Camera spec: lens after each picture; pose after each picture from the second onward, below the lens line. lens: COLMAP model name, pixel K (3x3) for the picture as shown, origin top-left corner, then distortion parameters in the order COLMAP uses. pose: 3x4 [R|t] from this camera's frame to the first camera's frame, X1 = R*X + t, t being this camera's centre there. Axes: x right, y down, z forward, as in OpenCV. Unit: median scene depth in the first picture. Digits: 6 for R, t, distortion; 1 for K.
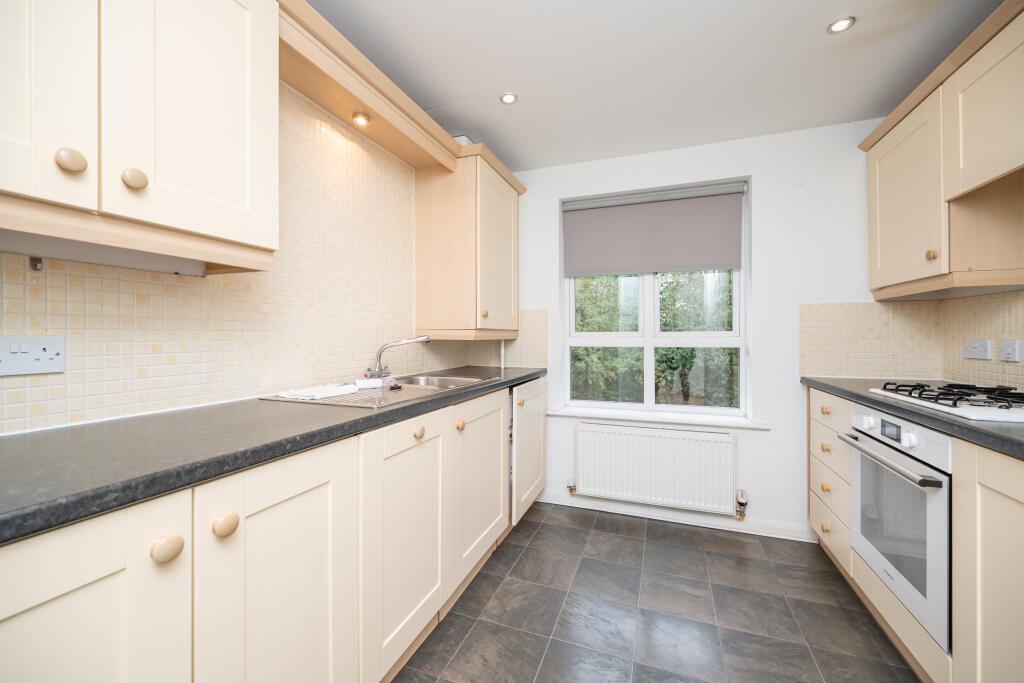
lens RADIAL K [[406.5, 0, 515.3], [0, 406.5, 342.4], [0, 0, 1]] dist [-0.001012, -0.000190]
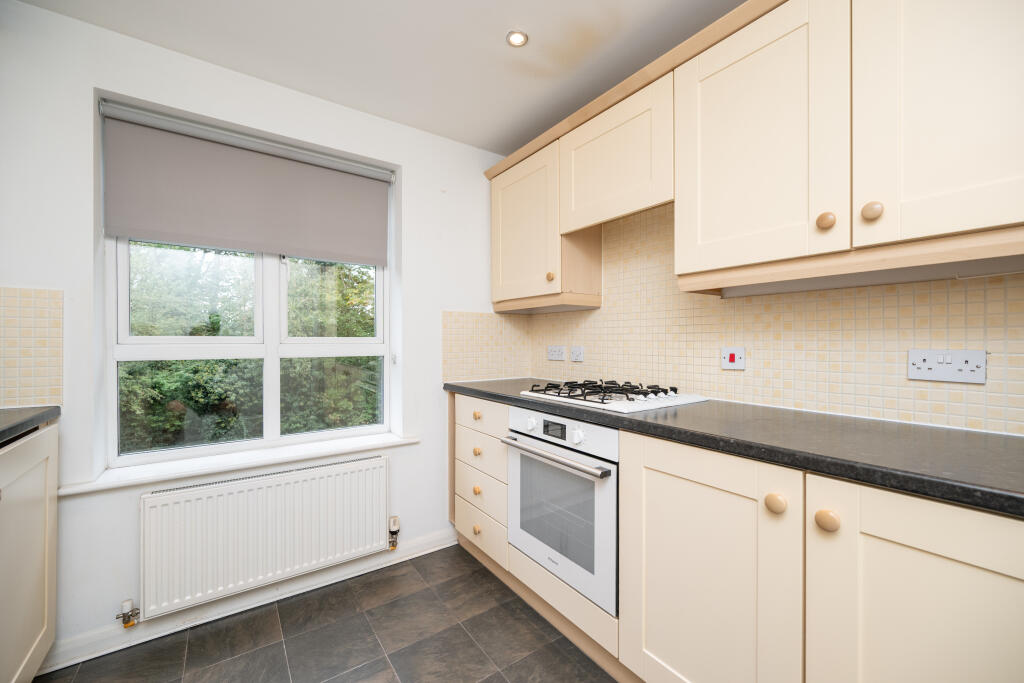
lens RADIAL K [[406.5, 0, 515.3], [0, 406.5, 342.4], [0, 0, 1]] dist [-0.001012, -0.000190]
pose [[0.560548, 0.000605, 0.828122, -0.030536], [0.010719, 0.999911, -0.007986, -0.007213], [-0.828052, 0.013353, 0.560492, 0.300127]]
